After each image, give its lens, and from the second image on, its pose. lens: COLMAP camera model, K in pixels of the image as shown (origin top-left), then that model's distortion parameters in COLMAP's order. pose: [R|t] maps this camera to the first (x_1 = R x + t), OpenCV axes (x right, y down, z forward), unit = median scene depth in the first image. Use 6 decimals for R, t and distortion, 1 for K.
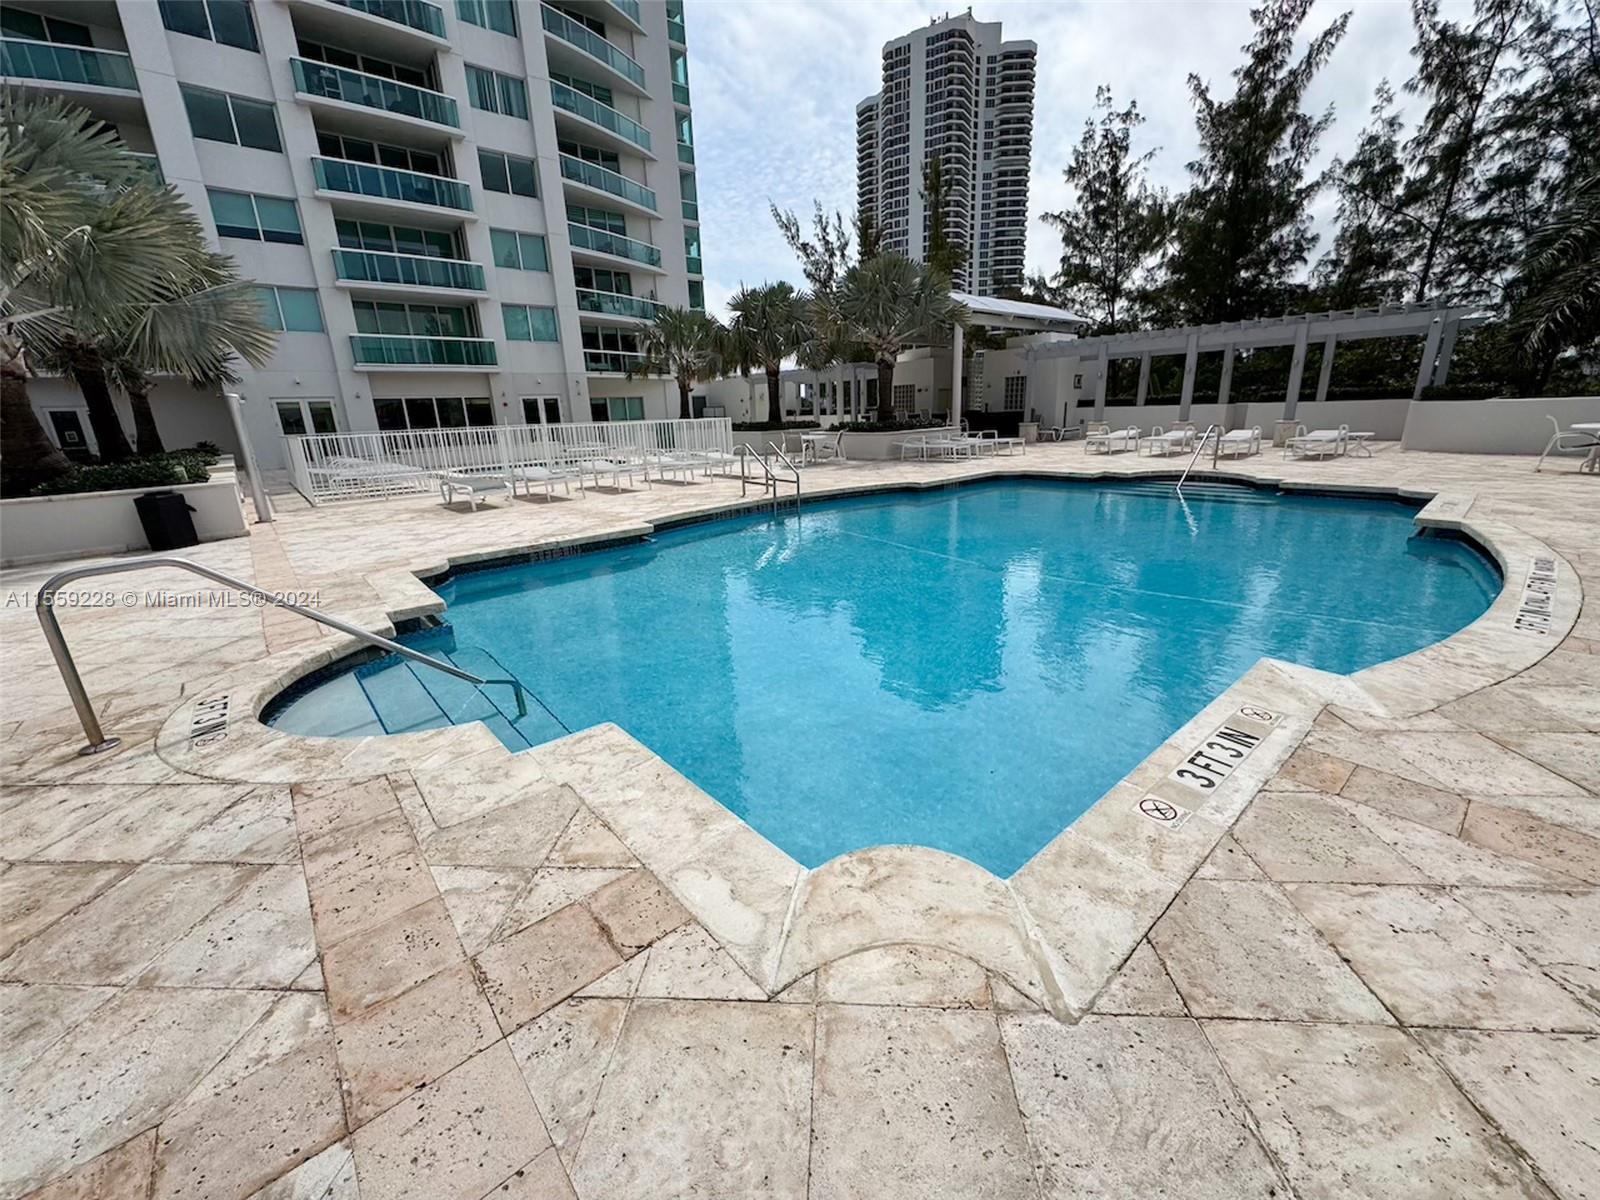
lens RADIAL K [[635.0, 0, 798.0], [0, 635.0, 598.7], [0, 0, 1]] dist [-0.000588, 0.000090]
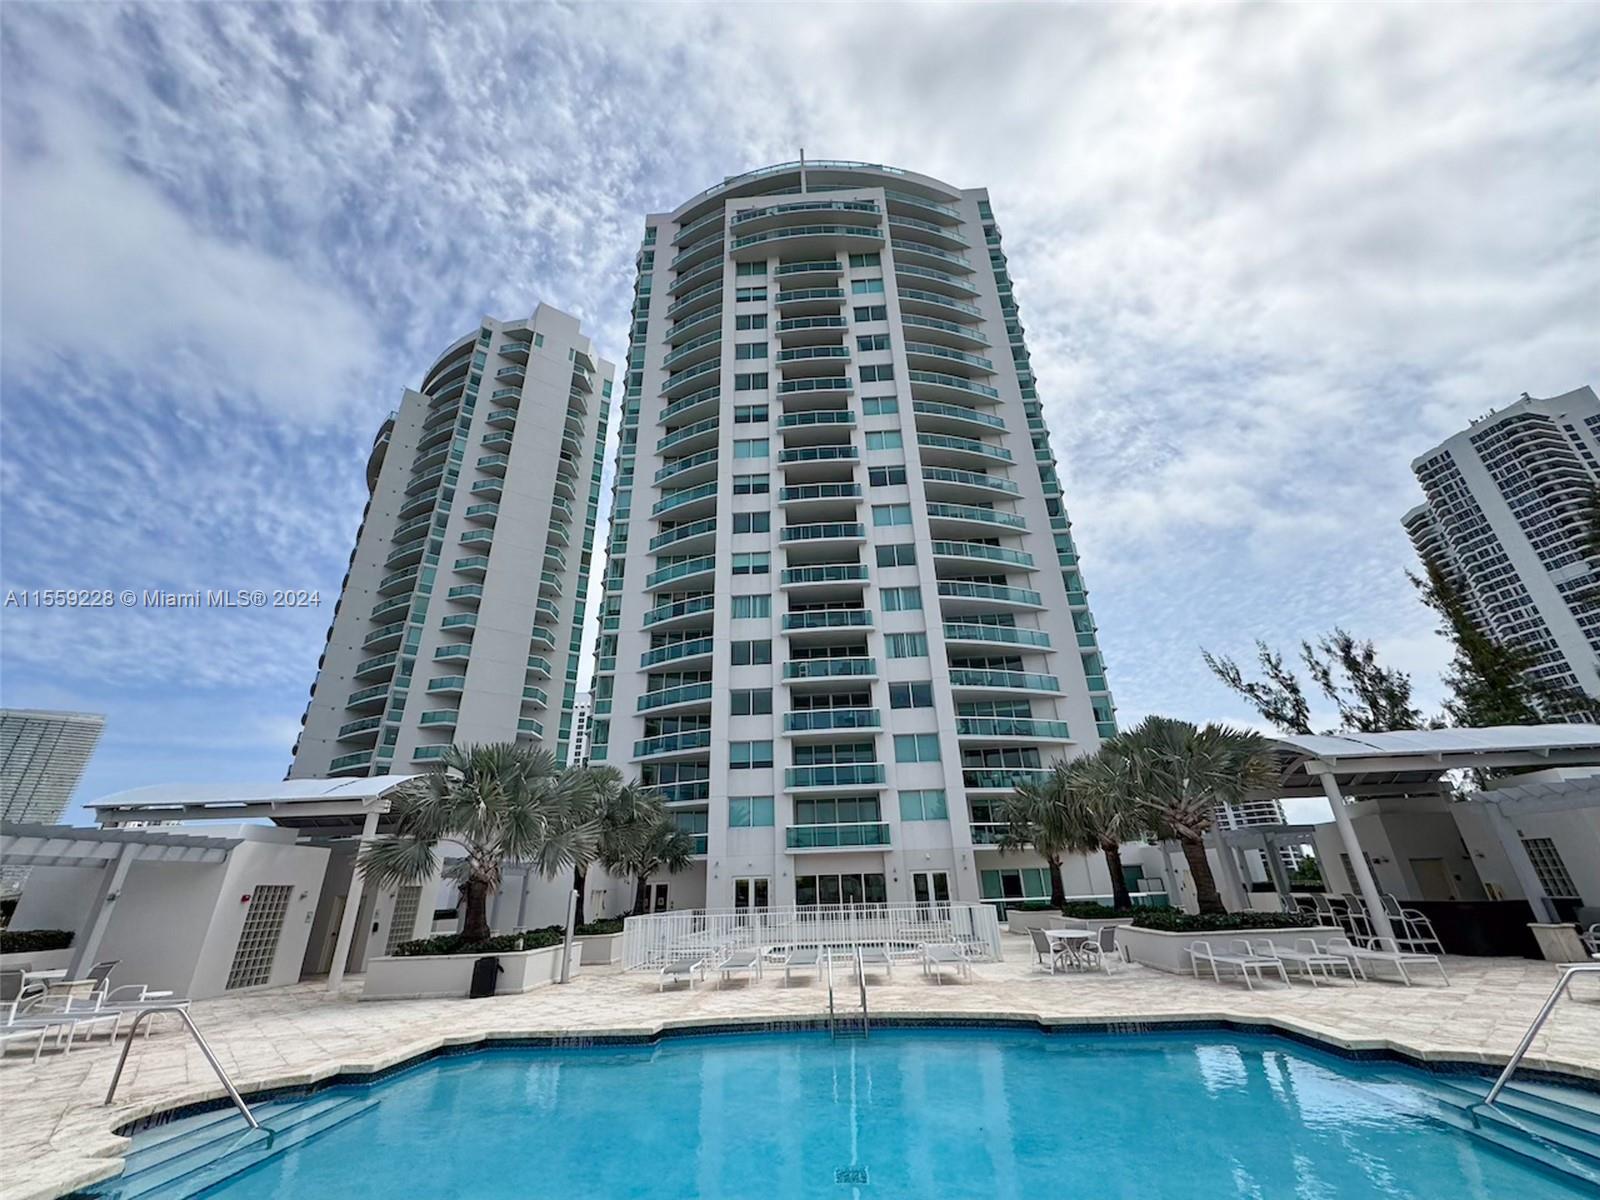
lens RADIAL K [[635.0, 0, 798.0], [0, 635.0, 598.7], [0, 0, 1]] dist [-0.000588, 0.000090]
pose [[0.707027, -0.283717, -0.647779, 0.245438], [-0.195239, 0.802084, -0.564396, -0.039233], [0.679702, 0.525515, 0.511702, 0.061589]]
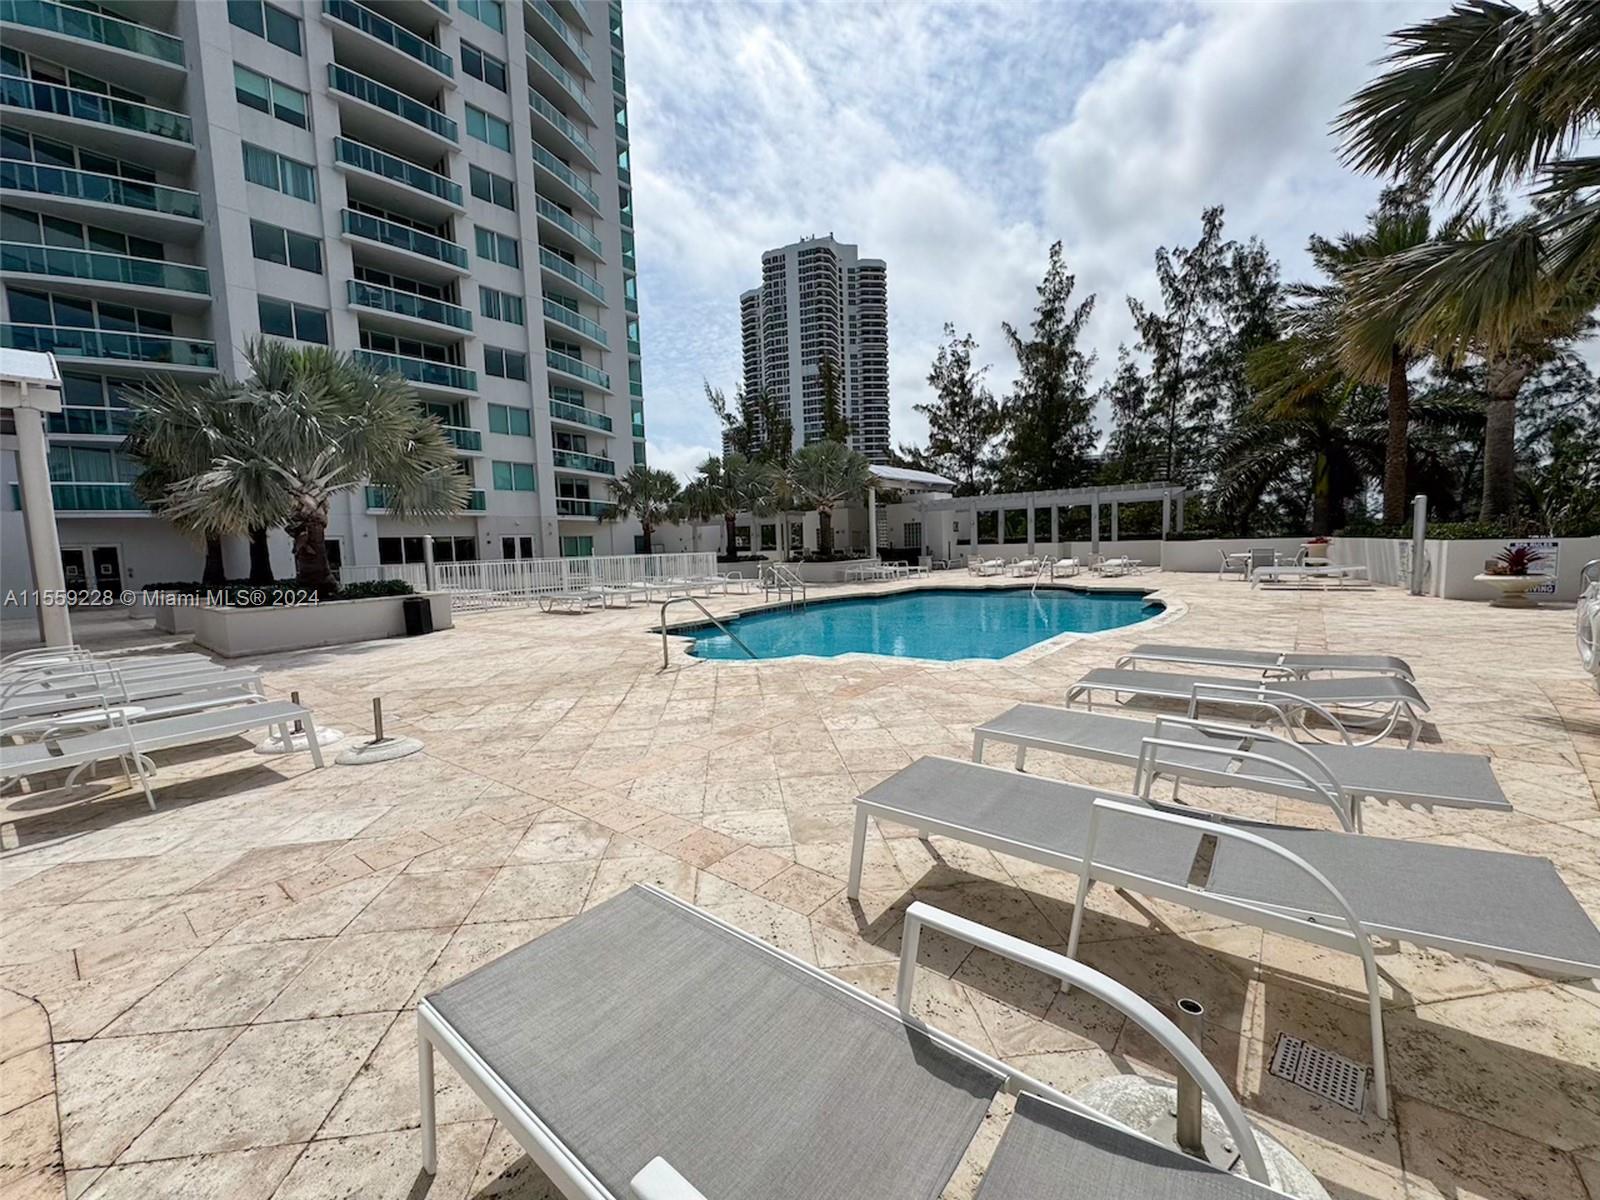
lens RADIAL K [[639.9, 0, 800.0], [0, 639.9, 600.0], [0, 0, 1]] dist [-0.003185, -0.000435]
pose [[0.983752, -0.014452, 0.178948, -0.104882], [0.050990, 0.978199, -0.201314, 0.054166], [-0.172138, 0.207168, 0.963042, -0.177738]]
